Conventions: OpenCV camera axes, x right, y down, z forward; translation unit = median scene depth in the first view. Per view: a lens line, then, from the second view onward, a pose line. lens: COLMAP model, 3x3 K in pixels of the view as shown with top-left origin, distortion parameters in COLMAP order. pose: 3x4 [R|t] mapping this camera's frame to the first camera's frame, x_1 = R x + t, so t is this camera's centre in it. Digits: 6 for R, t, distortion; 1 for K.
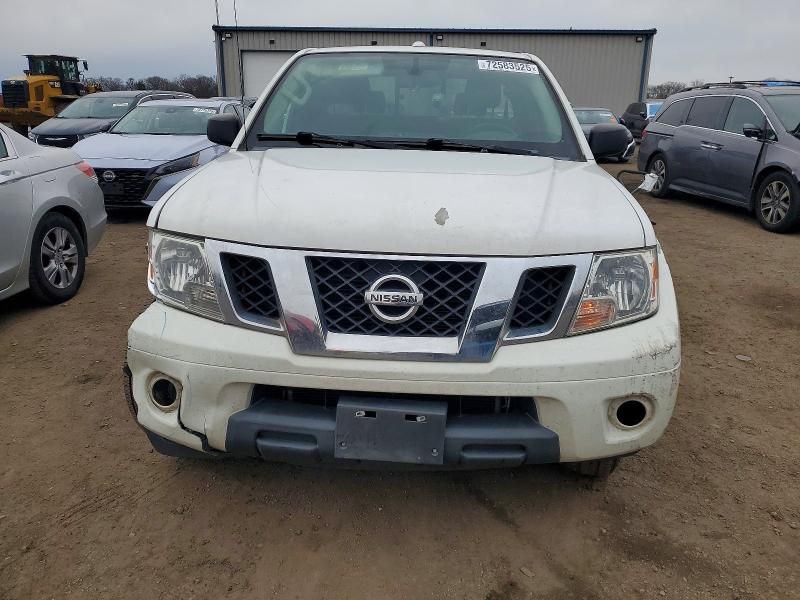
lens RADIAL K [[650.6, 0, 400.0], [0, 650.6, 300.0], [0, 0, 1]] dist [0.014052, 0.002918]
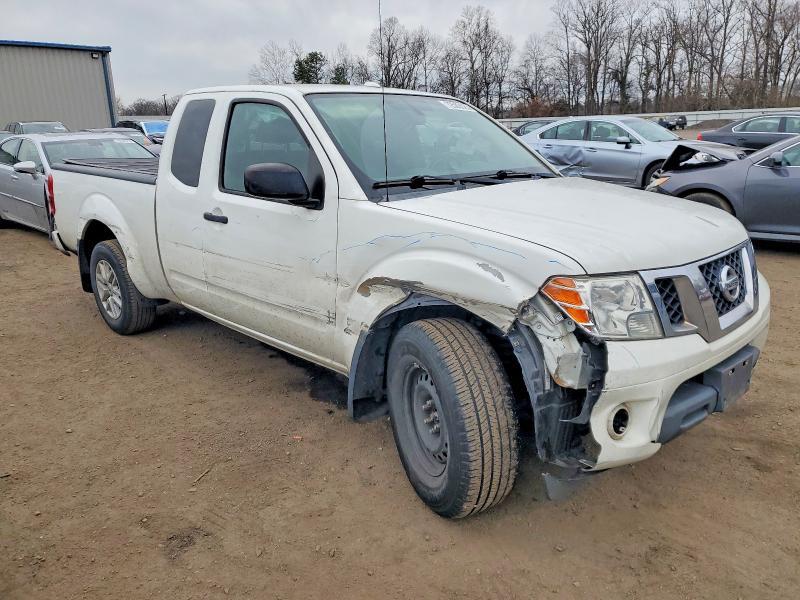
lens RADIAL K [[650.6, 0, 400.0], [0, 650.6, 300.0], [0, 0, 1]] dist [0.014052, 0.002918]
pose [[0.617936, -0.227325, 0.752647, -0.933621], [0.240296, 0.966088, 0.094505, -0.167692], [-0.748607, 0.122460, 0.651607, 0.380253]]
